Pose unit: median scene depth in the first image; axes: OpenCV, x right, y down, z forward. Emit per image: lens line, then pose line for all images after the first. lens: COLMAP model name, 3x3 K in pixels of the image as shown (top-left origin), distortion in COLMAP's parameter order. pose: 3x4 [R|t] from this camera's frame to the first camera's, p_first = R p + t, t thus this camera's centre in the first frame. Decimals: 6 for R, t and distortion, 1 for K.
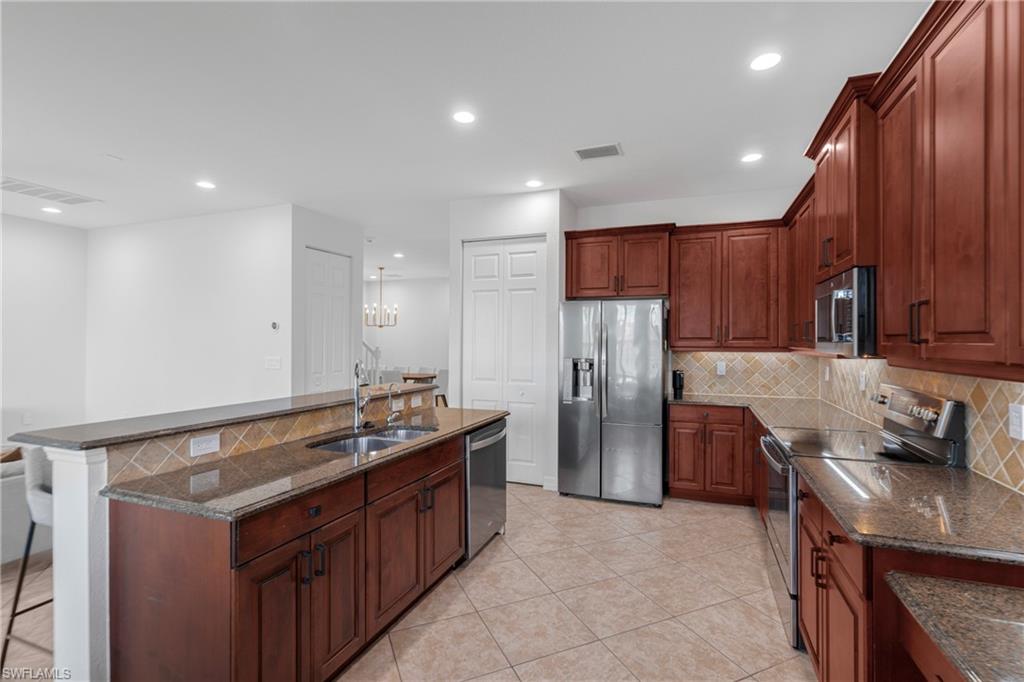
lens RADIAL K [[471.0, 0, 509.6], [0, 471.0, 338.4], [0, 0, 1]] dist [-0.011567, 0.001941]
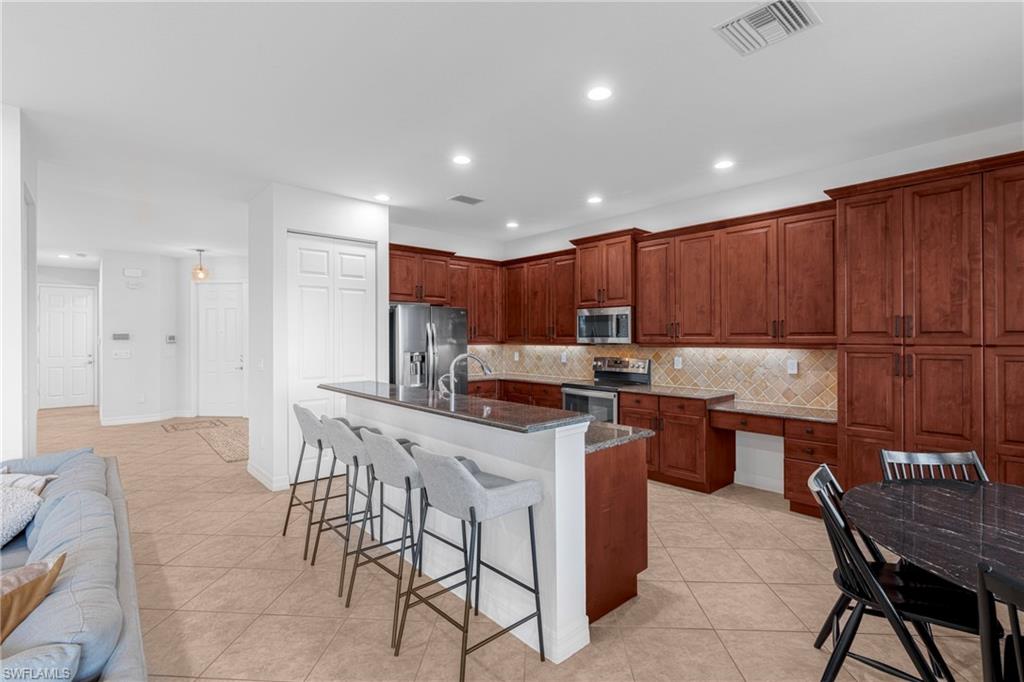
lens RADIAL K [[471.0, 0, 518.3], [0, 471.0, 338.8], [0, 0, 1]] dist [-0.011567, 0.001941]
pose [[0.447101, -0.004916, 0.894470, -1.059883], [0.000223, 0.999985, 0.005385, 0.001265], [-0.894483, -0.002208, 0.447096, 0.276749]]
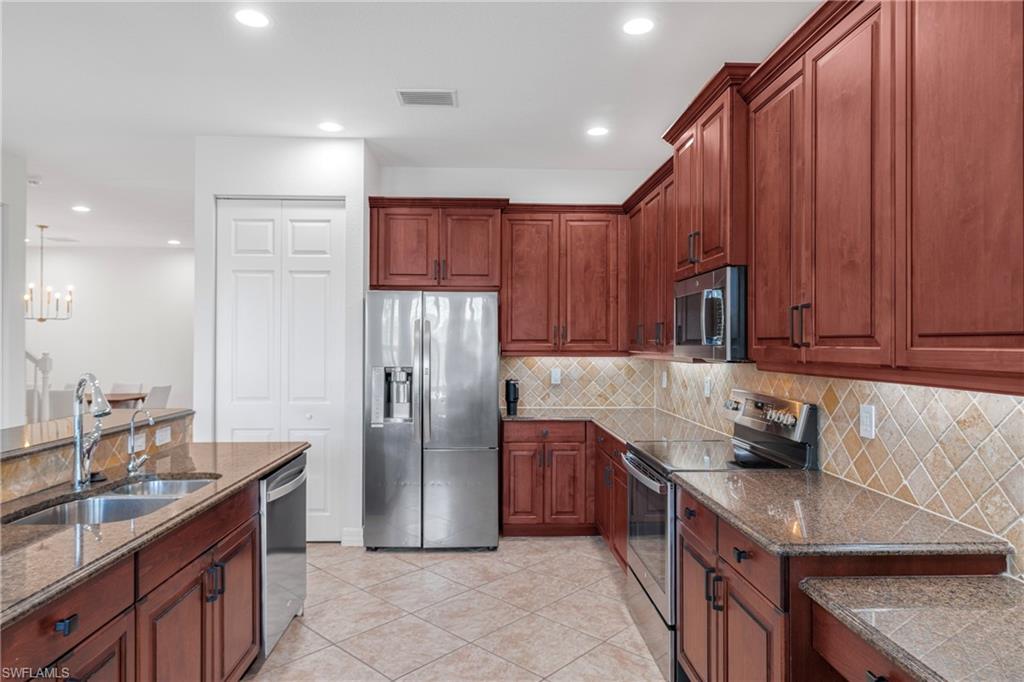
lens RADIAL K [[620.6, 0, 505.8], [0, 620.6, 341.9], [0, 0, 1]] dist [-0.007382, 0.000406]
pose [[0.918147, 0.001500, 0.396236, -0.102843], [-0.002803, 0.999992, 0.002710, -0.000919], [-0.396229, -0.003599, 0.918145, 0.019773]]
